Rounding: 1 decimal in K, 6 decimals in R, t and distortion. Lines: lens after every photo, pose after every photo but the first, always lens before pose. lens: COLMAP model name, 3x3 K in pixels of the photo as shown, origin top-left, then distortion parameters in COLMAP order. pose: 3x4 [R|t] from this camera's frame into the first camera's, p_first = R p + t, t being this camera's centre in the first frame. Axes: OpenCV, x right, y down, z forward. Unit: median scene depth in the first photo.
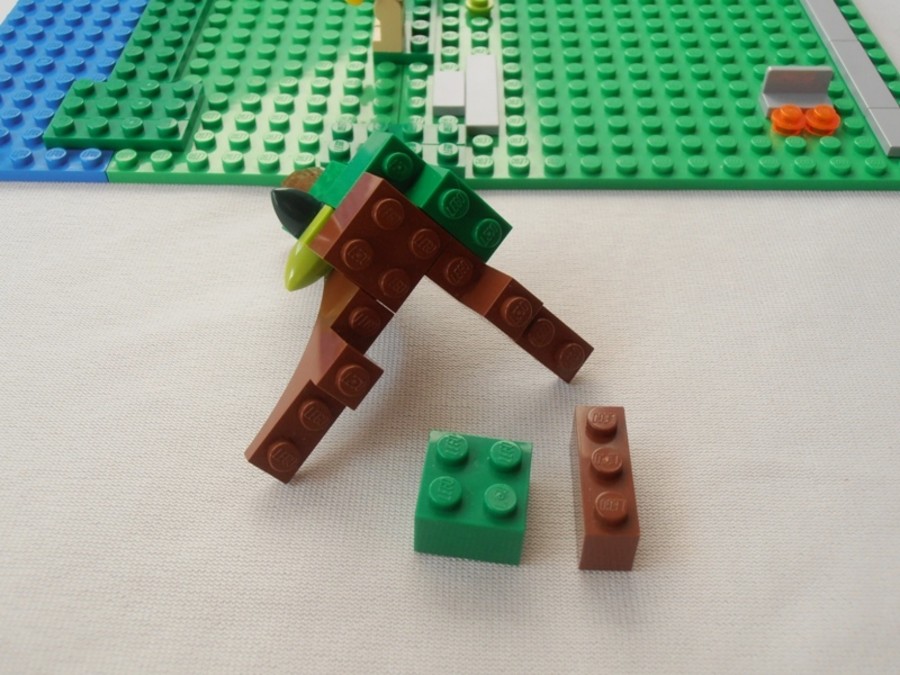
lens RADIAL K [[902.3, 0, 450.0], [0, 902.3, 337.5], [0, 0, 1]] dist [-0.036267, 0.014434]
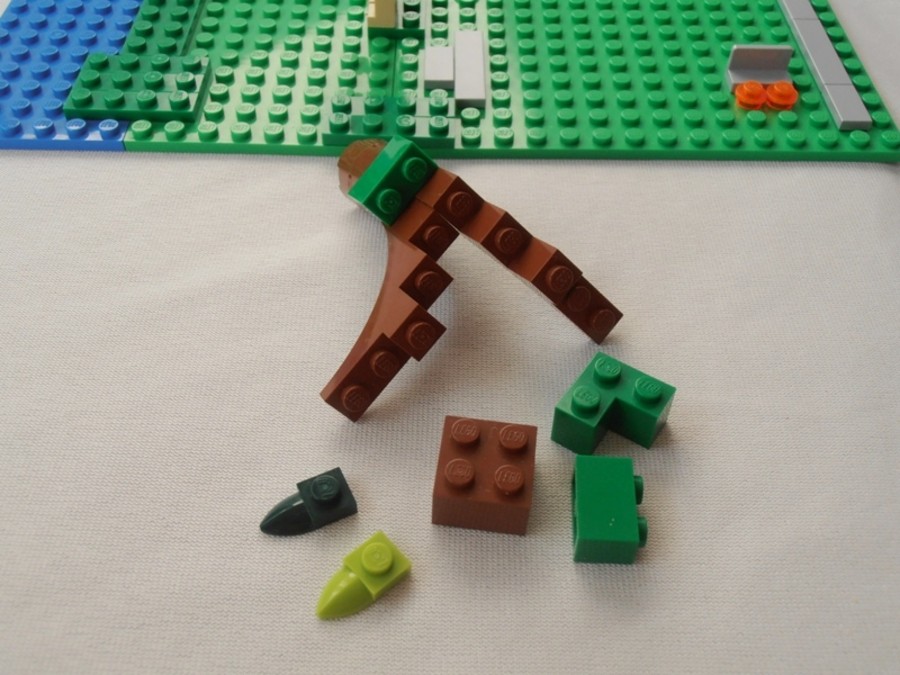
lens RADIAL K [[914.6, 0, 449.1], [0, 914.6, 333.1], [0, 0, 1]] dist [-0.040195, 0.015289]
pose [[0.999801, 0.000114, 0.019969, -0.011485], [-0.000950, 0.999124, 0.041838, 0.000429], [-0.019947, -0.041849, 0.998925, -0.109110]]
